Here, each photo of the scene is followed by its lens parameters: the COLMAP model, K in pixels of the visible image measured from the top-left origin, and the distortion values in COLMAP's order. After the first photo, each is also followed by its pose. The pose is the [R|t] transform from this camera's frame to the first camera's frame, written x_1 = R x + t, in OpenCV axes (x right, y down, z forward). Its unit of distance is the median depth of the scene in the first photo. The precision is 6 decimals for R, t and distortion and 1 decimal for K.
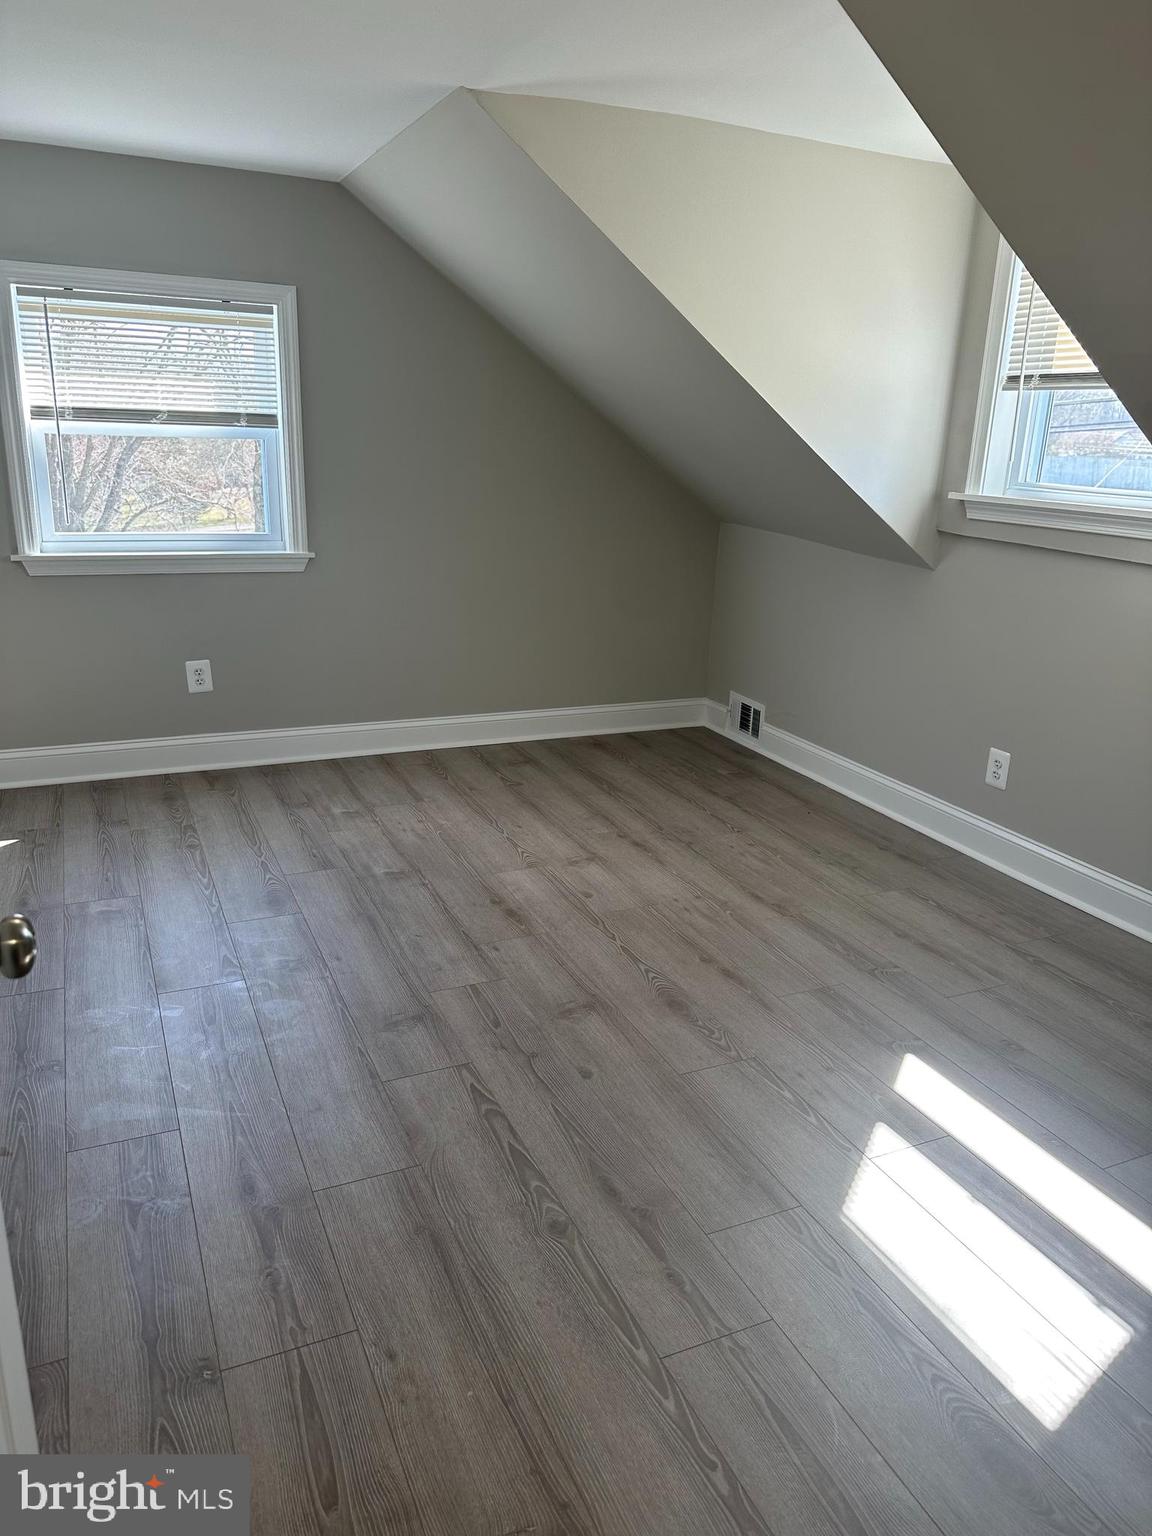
lens RADIAL K [[1081.2, 0, 577.4], [0, 1081.2, 770.6], [0, 0, 1]] dist [-0.007438, -0.030896]
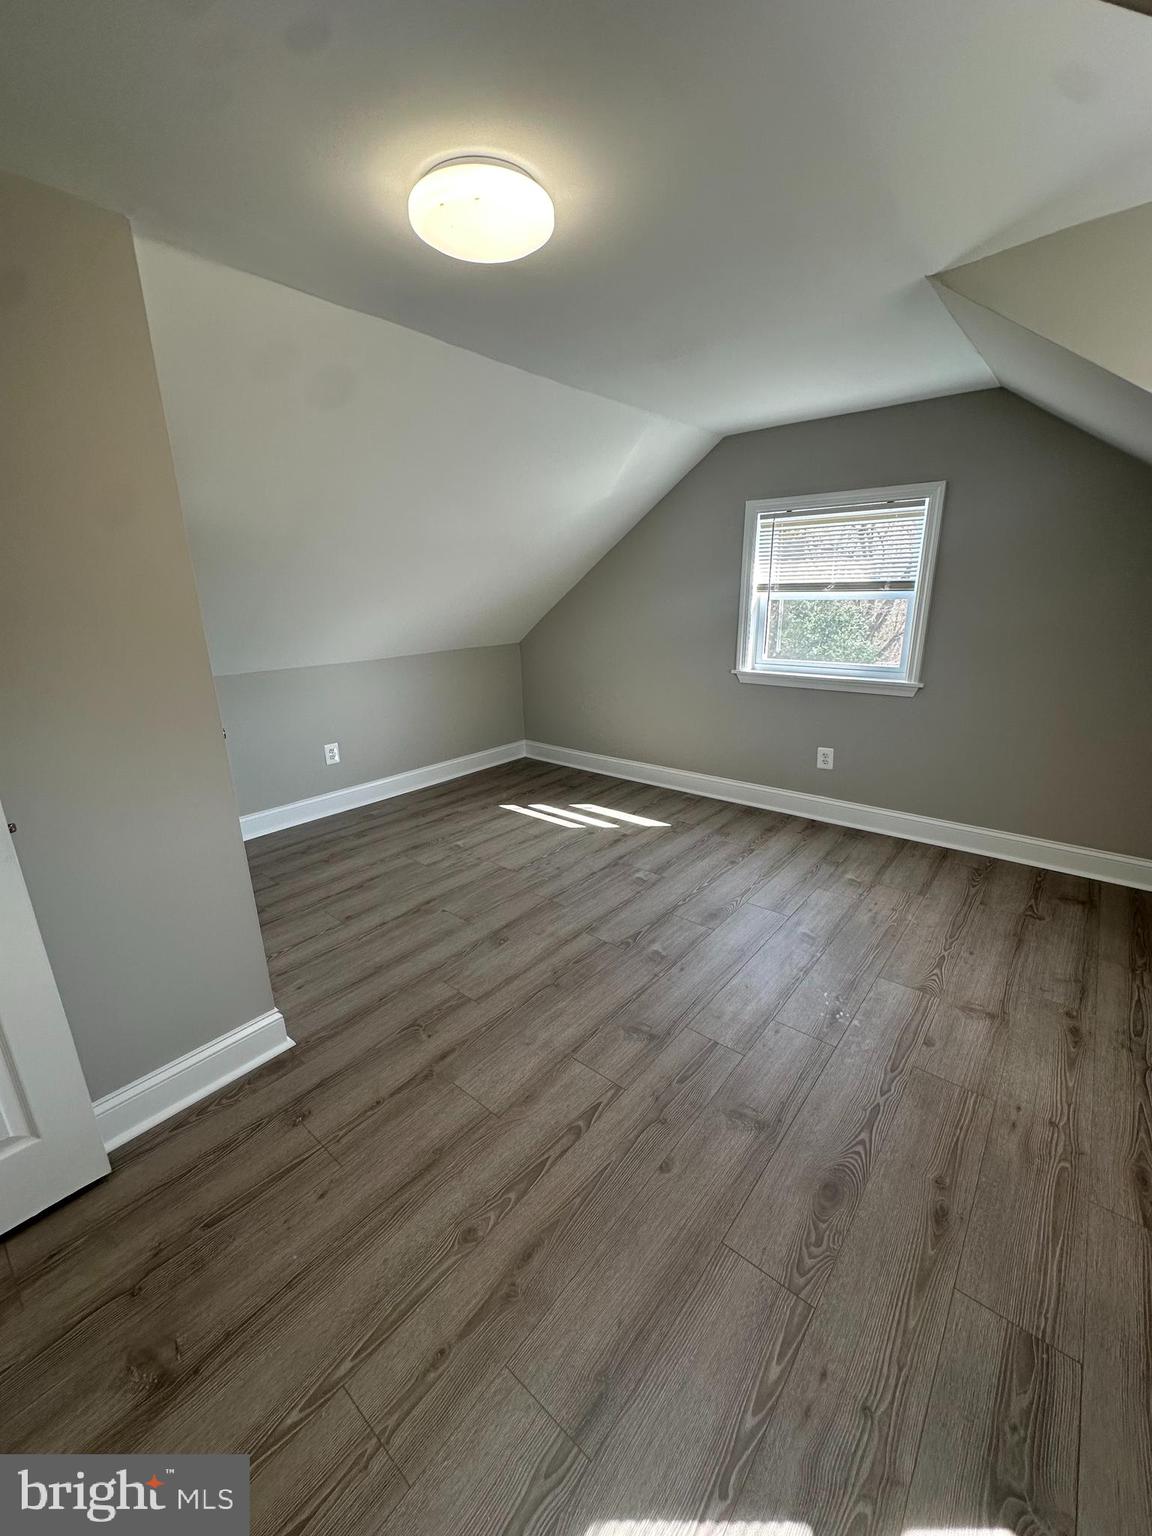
lens RADIAL K [[610.6, 0, 575.7], [0, 610.6, 757.3], [0, 0, 1]] dist [0.000066, -0.000525]
pose [[0.423520, 0.199597, -0.883624, 0.273635], [-0.226670, 0.967745, 0.109956, -0.112544], [0.877070, 0.153722, 0.455102, 0.340542]]
